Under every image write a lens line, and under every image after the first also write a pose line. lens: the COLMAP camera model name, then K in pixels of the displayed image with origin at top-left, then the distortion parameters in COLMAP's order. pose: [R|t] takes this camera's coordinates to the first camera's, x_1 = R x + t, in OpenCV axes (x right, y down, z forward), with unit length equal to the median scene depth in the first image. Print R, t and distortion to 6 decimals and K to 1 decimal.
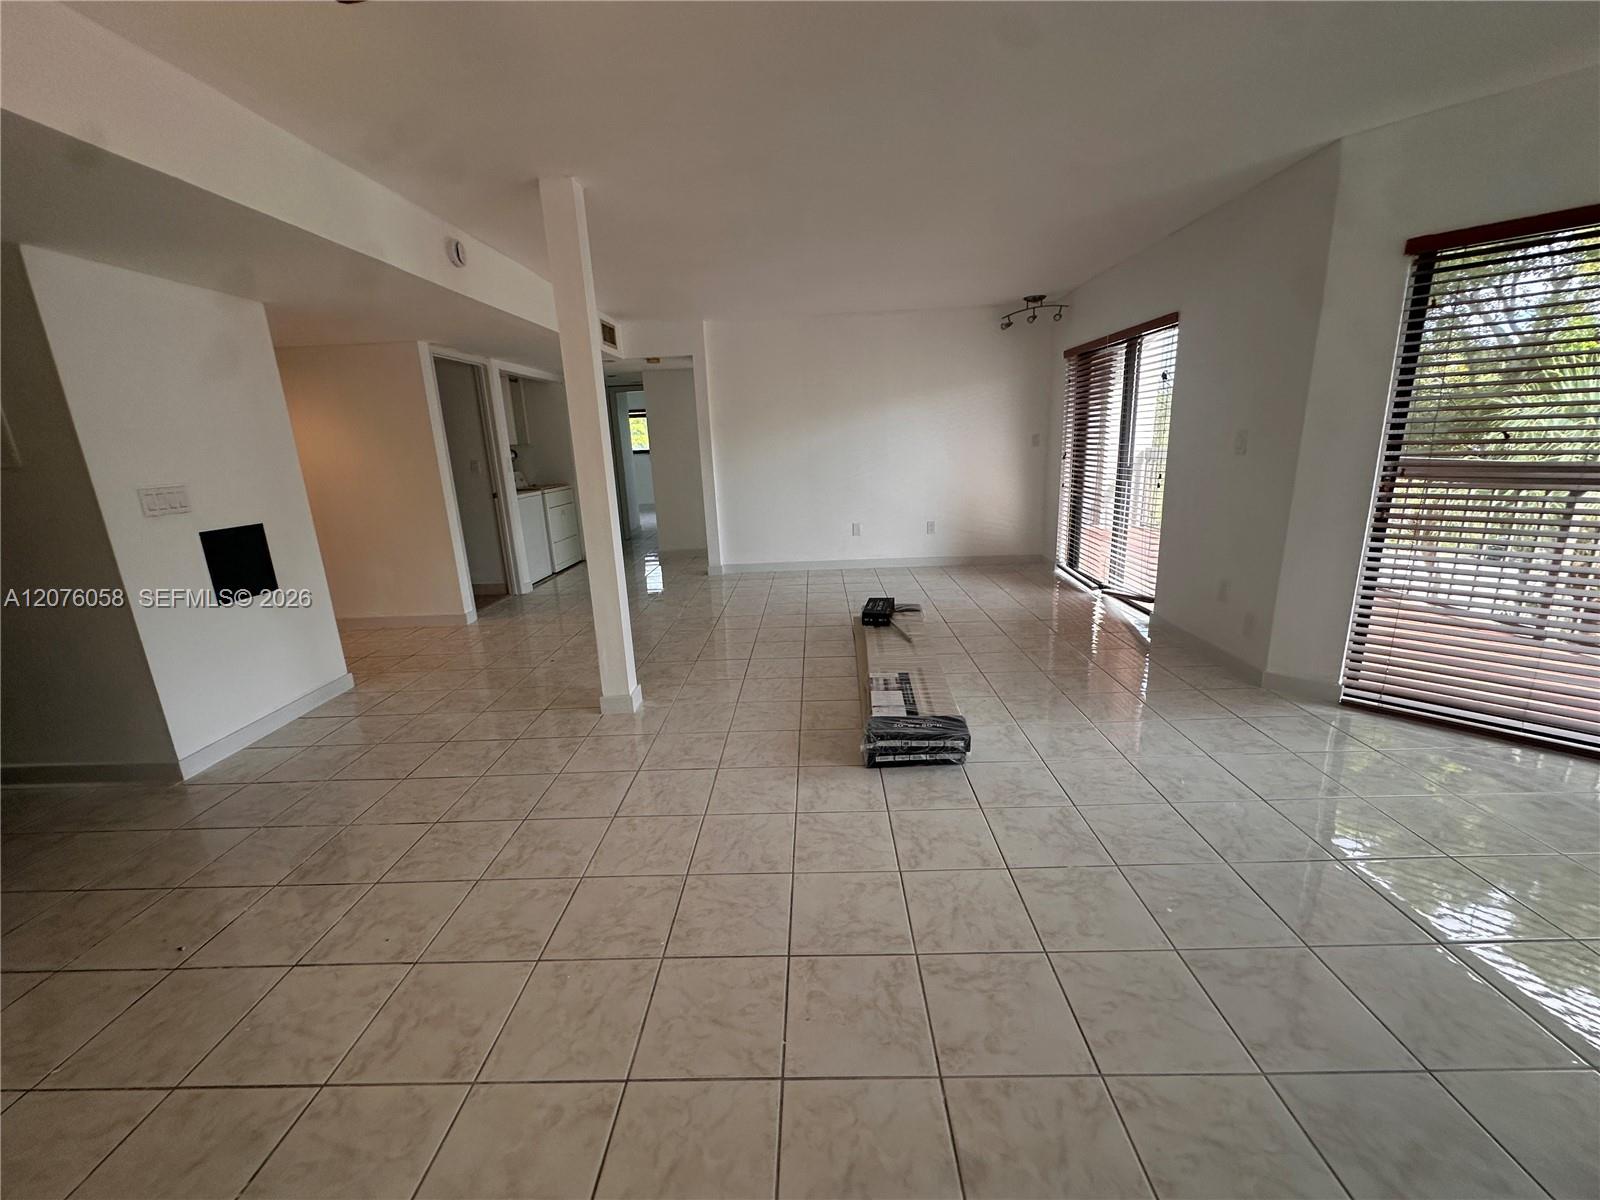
lens RADIAL K [[641.5, 0, 799.7], [0, 641.5, 600.8], [0, 0, 1]] dist [-0.006034, 0.001147]
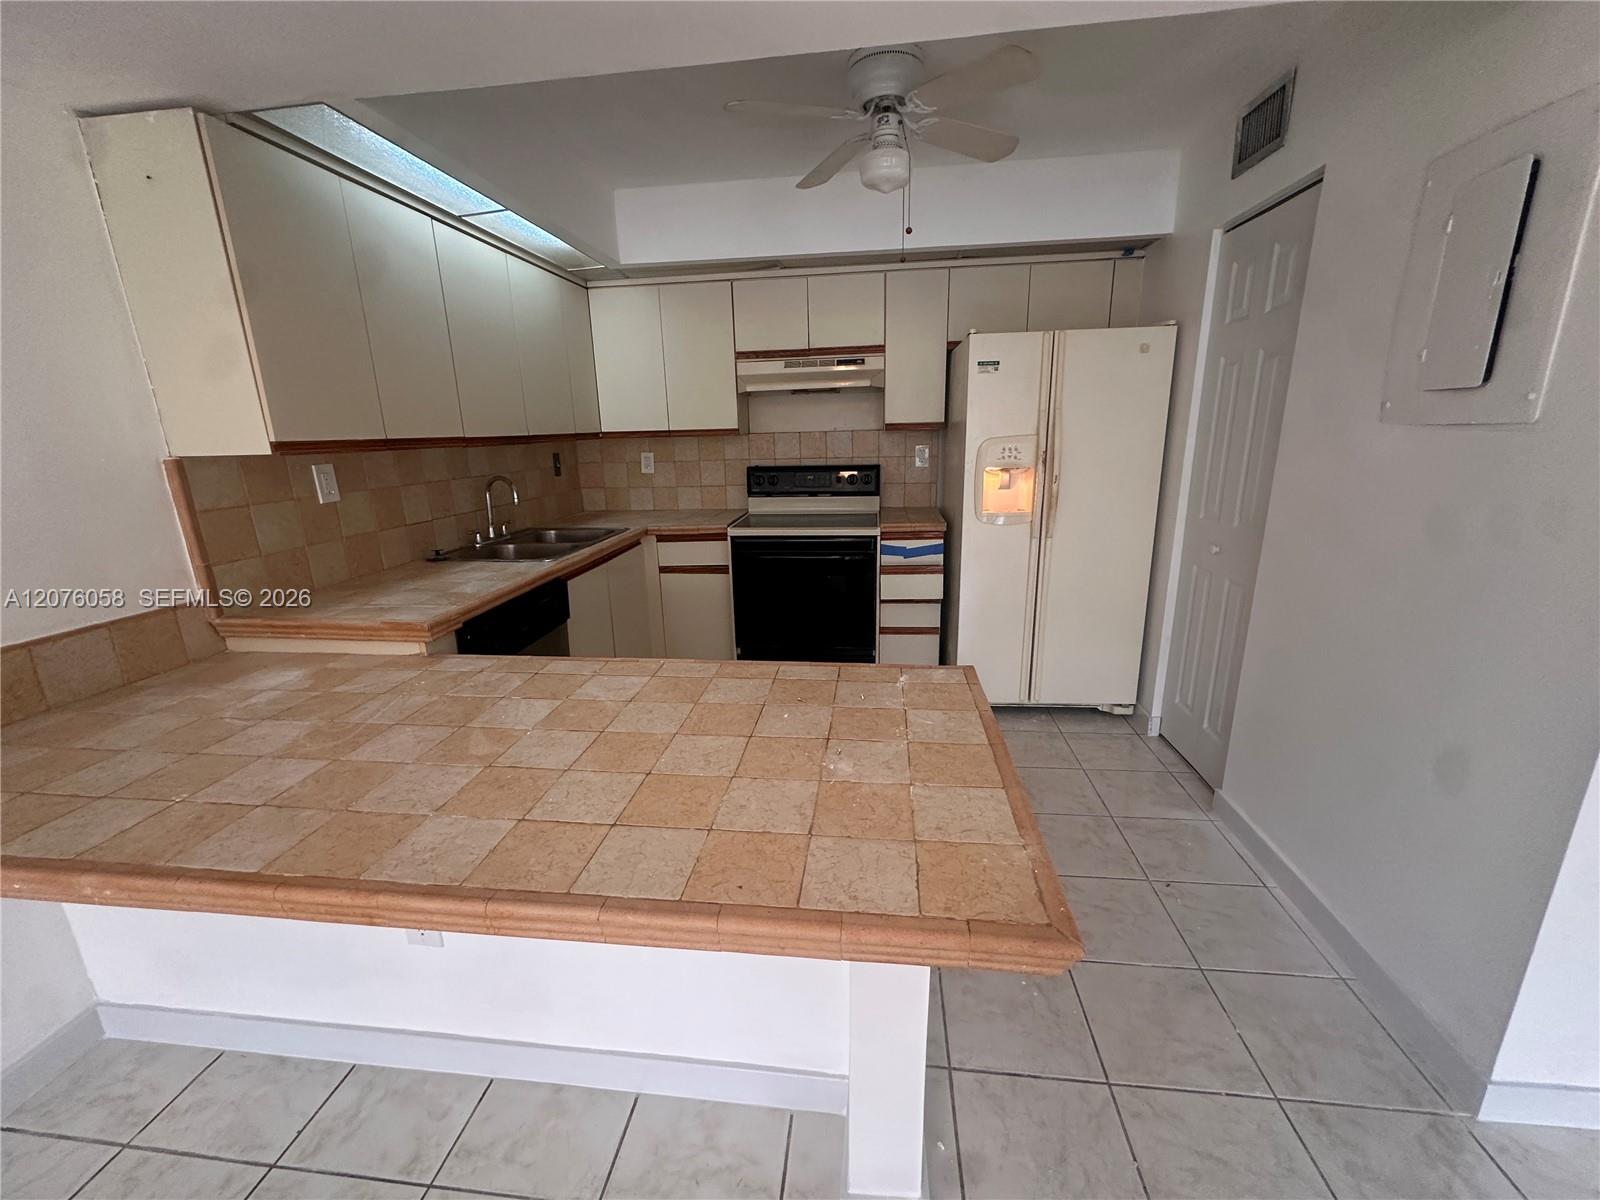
lens RADIAL K [[641.5, 0, 795.1], [0, 641.5, 599.2], [0, 0, 1]] dist [-0.006034, 0.001147]
pose [[-0.096942, 0.300093, -0.948971, -0.430718], [-0.217393, 0.924056, 0.314421, -0.072820], [0.971258, 0.236780, -0.024341, 0.321576]]
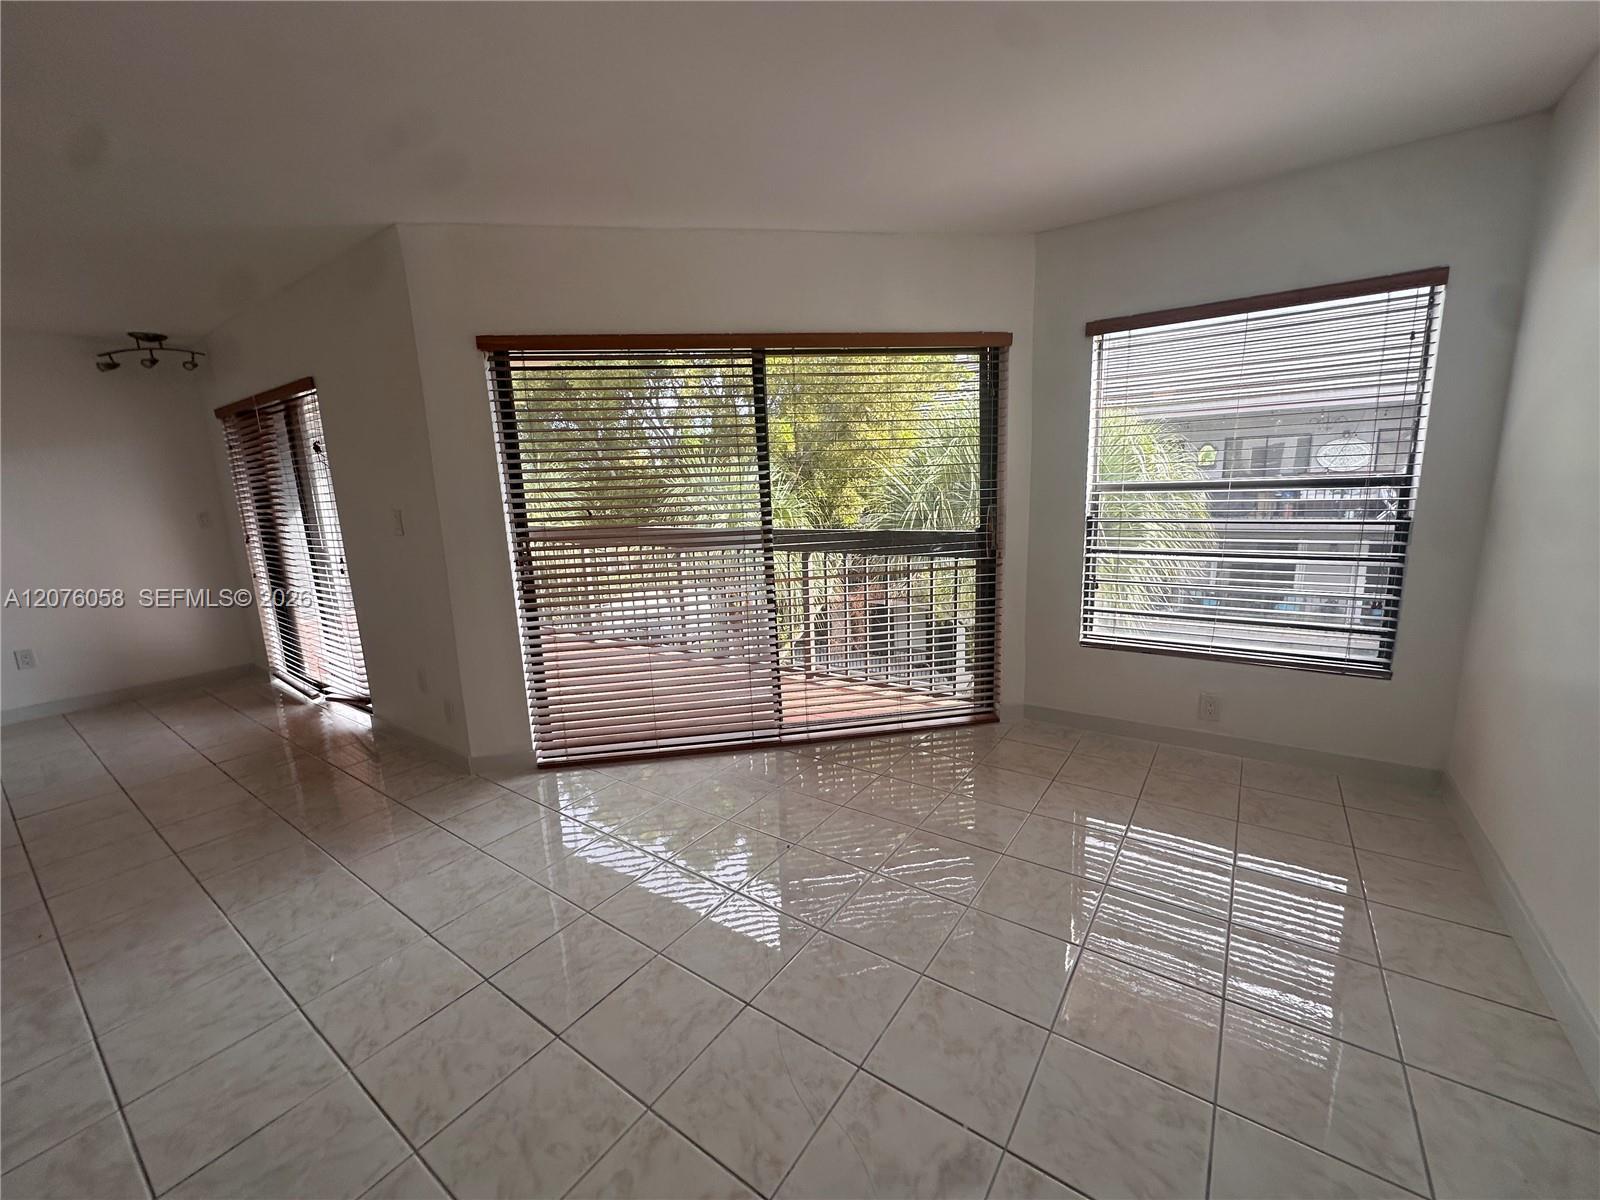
lens RADIAL K [[641.5, 0, 803.7], [0, 641.5, 596.1], [0, 0, 1]] dist [-0.006034, 0.001147]
pose [[0.560916, -0.125410, 0.818319, 0.219483], [0.216363, 0.976312, 0.001317, -0.014601], [-0.799100, 0.176315, 0.574763, 0.013344]]
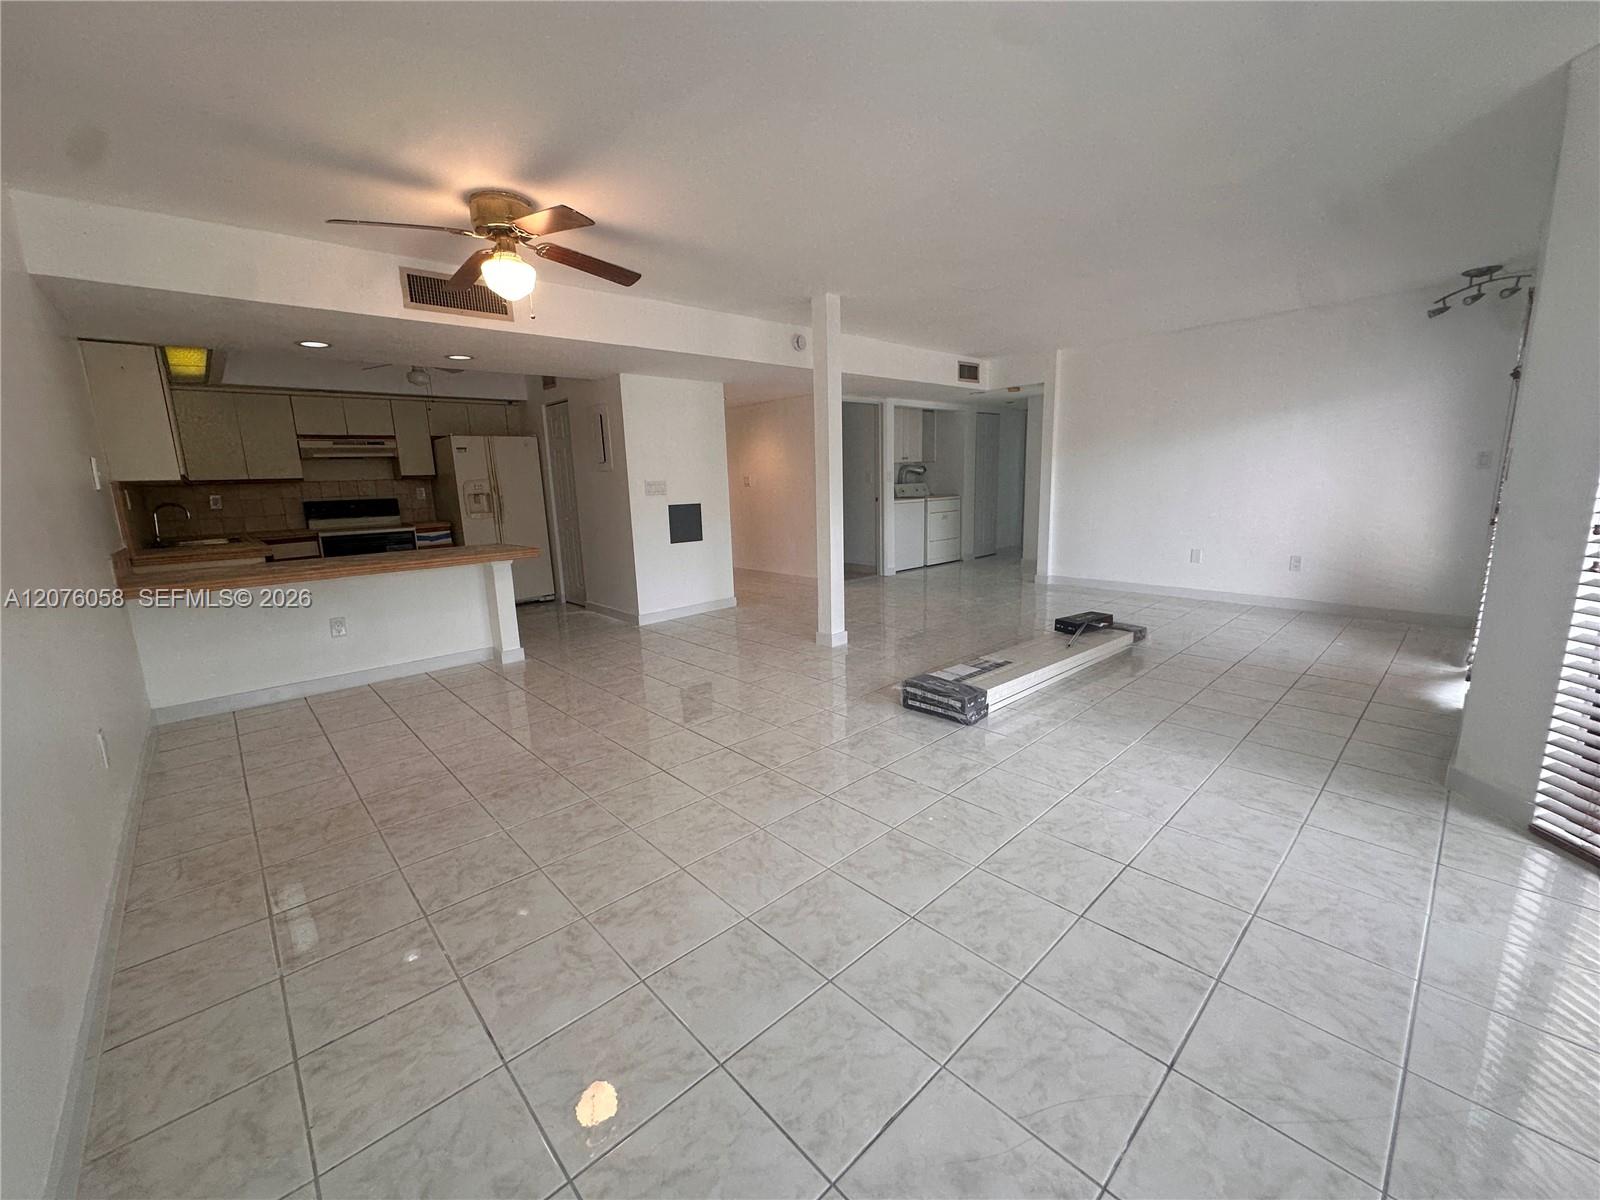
lens RADIAL K [[641.5, 0, 802.7], [0, 641.5, 604.7], [0, 0, 1]] dist [-0.006034, 0.001147]
pose [[0.699117, 0.160664, -0.696723, 0.584324], [-0.174822, 0.983262, 0.051316, 0.015669], [0.693306, 0.085927, 0.715502, -0.072054]]
